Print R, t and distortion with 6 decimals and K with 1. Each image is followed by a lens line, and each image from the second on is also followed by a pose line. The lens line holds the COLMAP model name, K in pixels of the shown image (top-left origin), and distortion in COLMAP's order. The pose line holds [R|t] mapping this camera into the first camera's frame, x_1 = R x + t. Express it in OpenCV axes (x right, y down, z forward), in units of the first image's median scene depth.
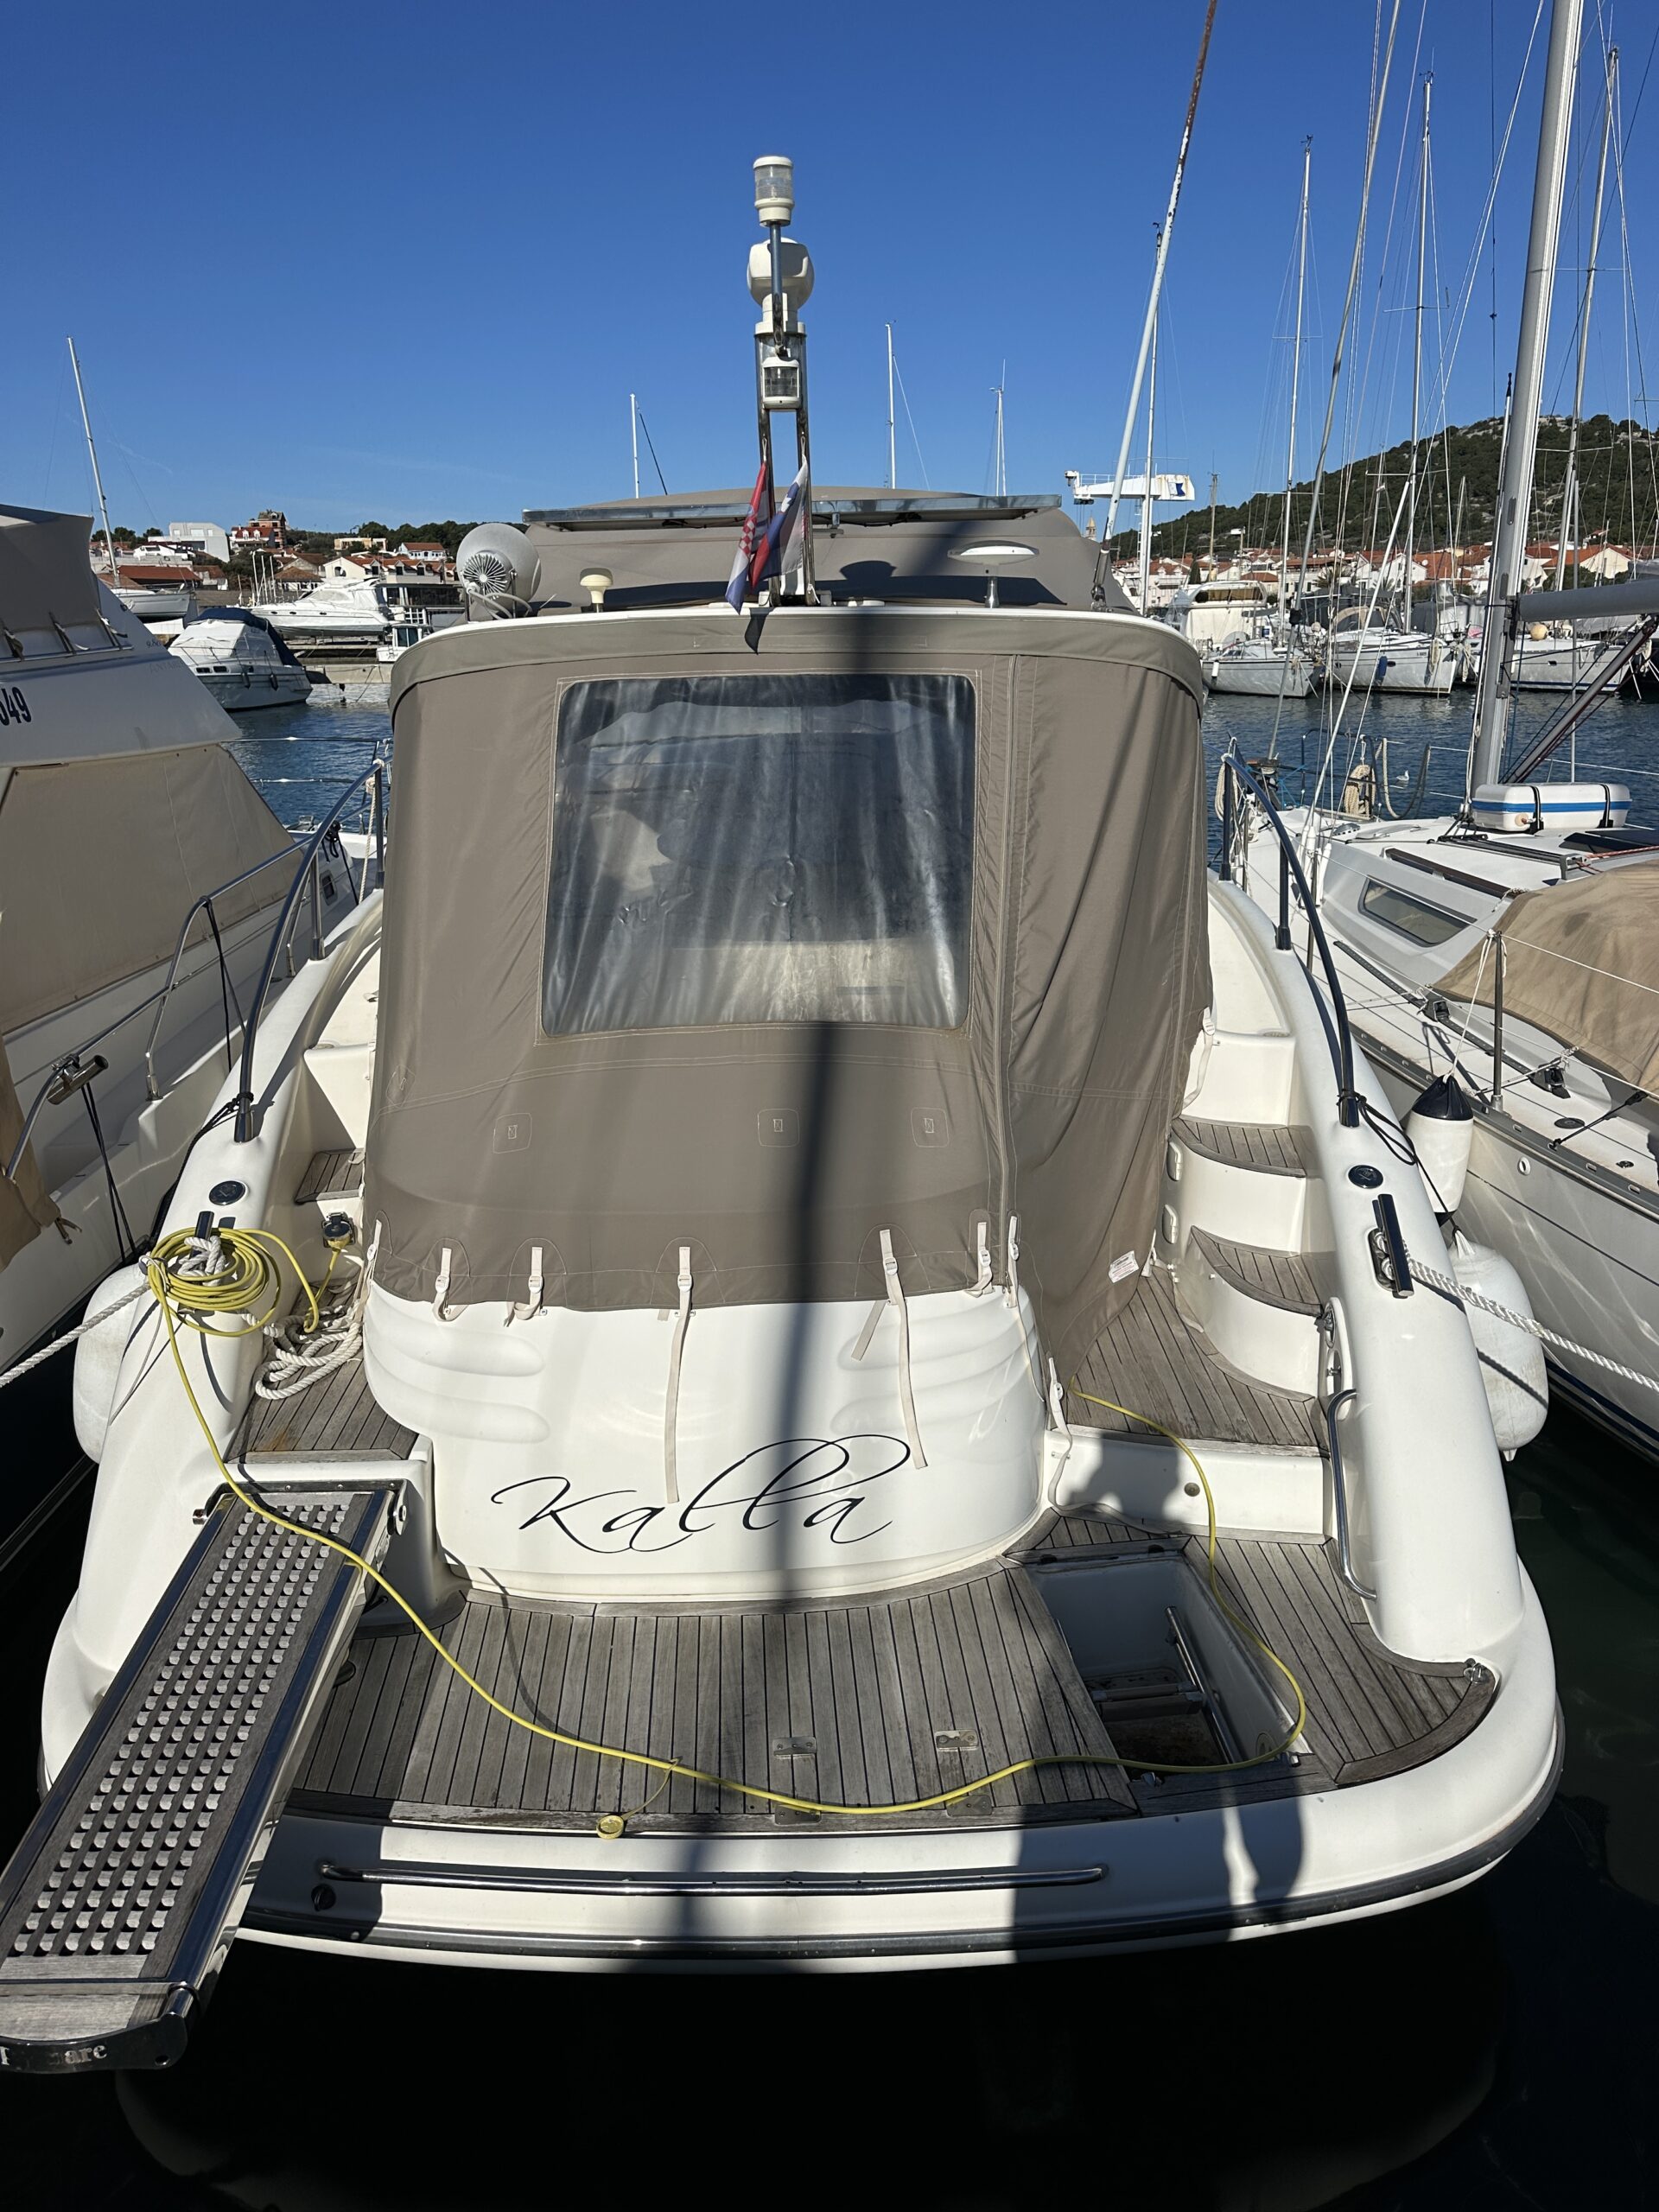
lens RADIAL K [[1562.5, 0, 833.2], [0, 1562.5, 1107.2], [0, 0, 1]] dist [0.077321, -0.088436]
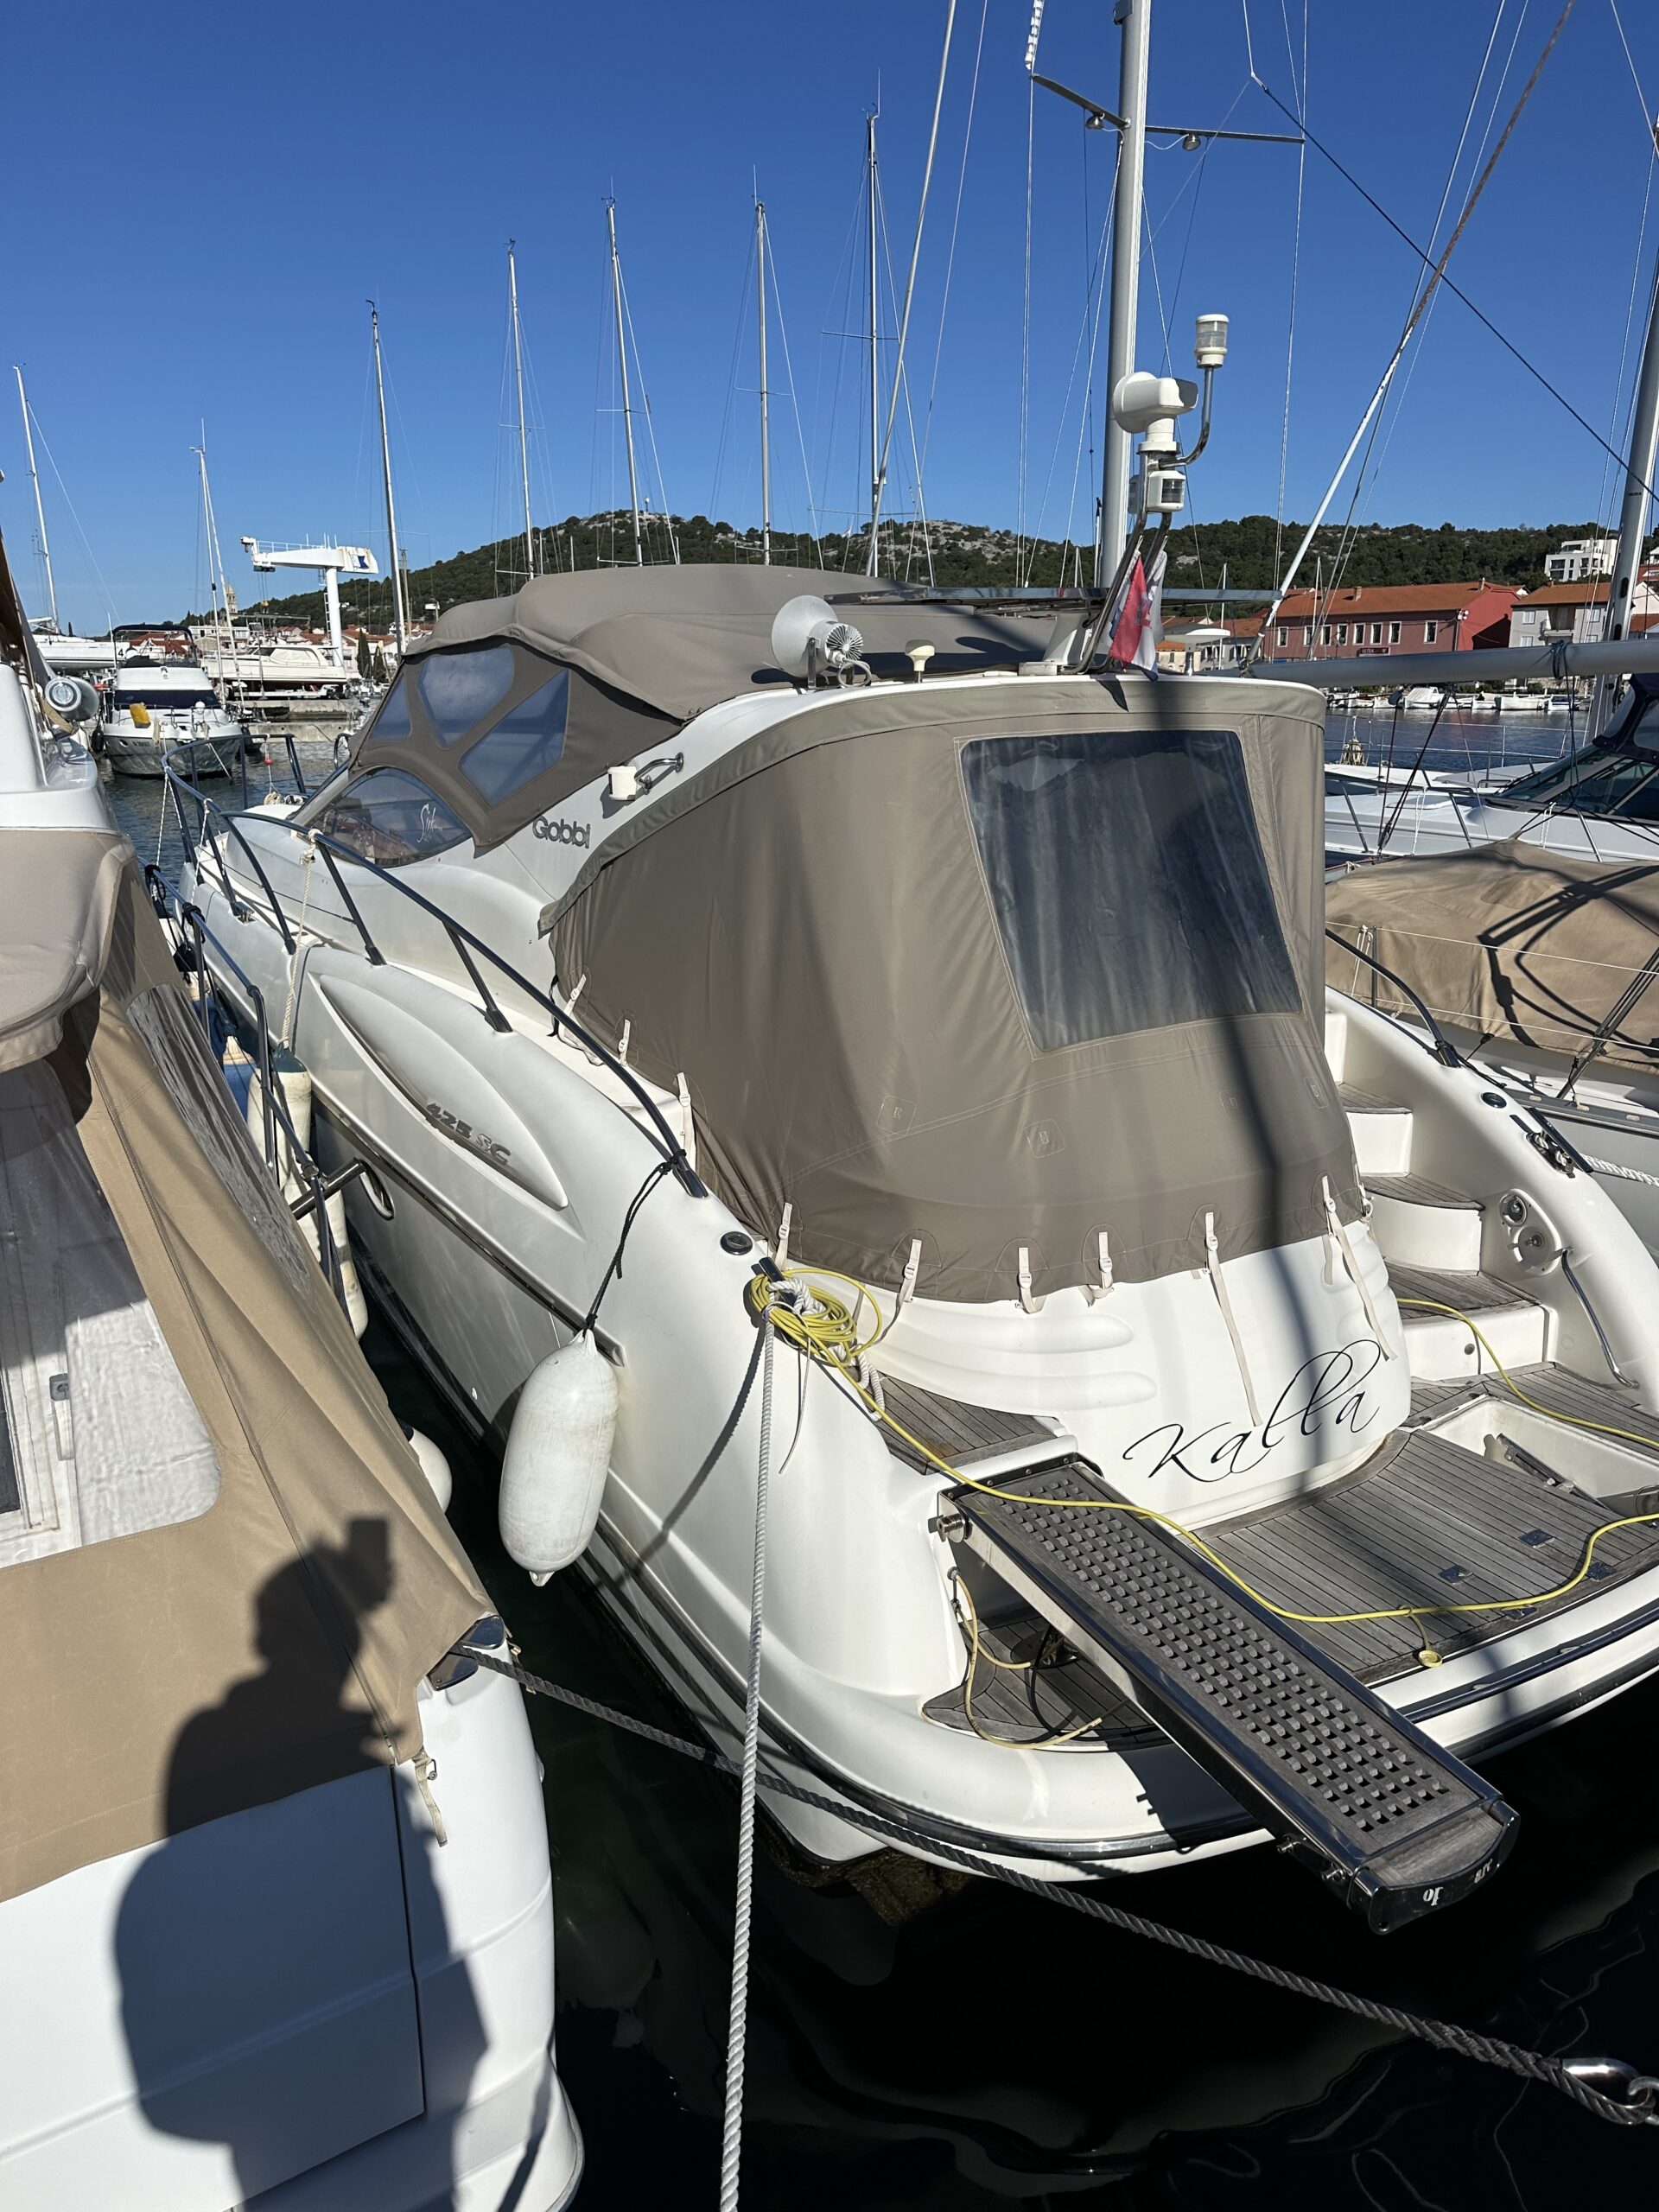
lens RADIAL K [[1562.5, 0, 833.2], [0, 1562.5, 1107.2], [0, 0, 1]] dist [0.077321, -0.088436]
pose [[0.880175, -0.115743, 0.460322, -0.859006], [0.135002, 0.990804, -0.009008, -0.016038], [-0.455046, 0.070073, 0.887706, 0.077267]]
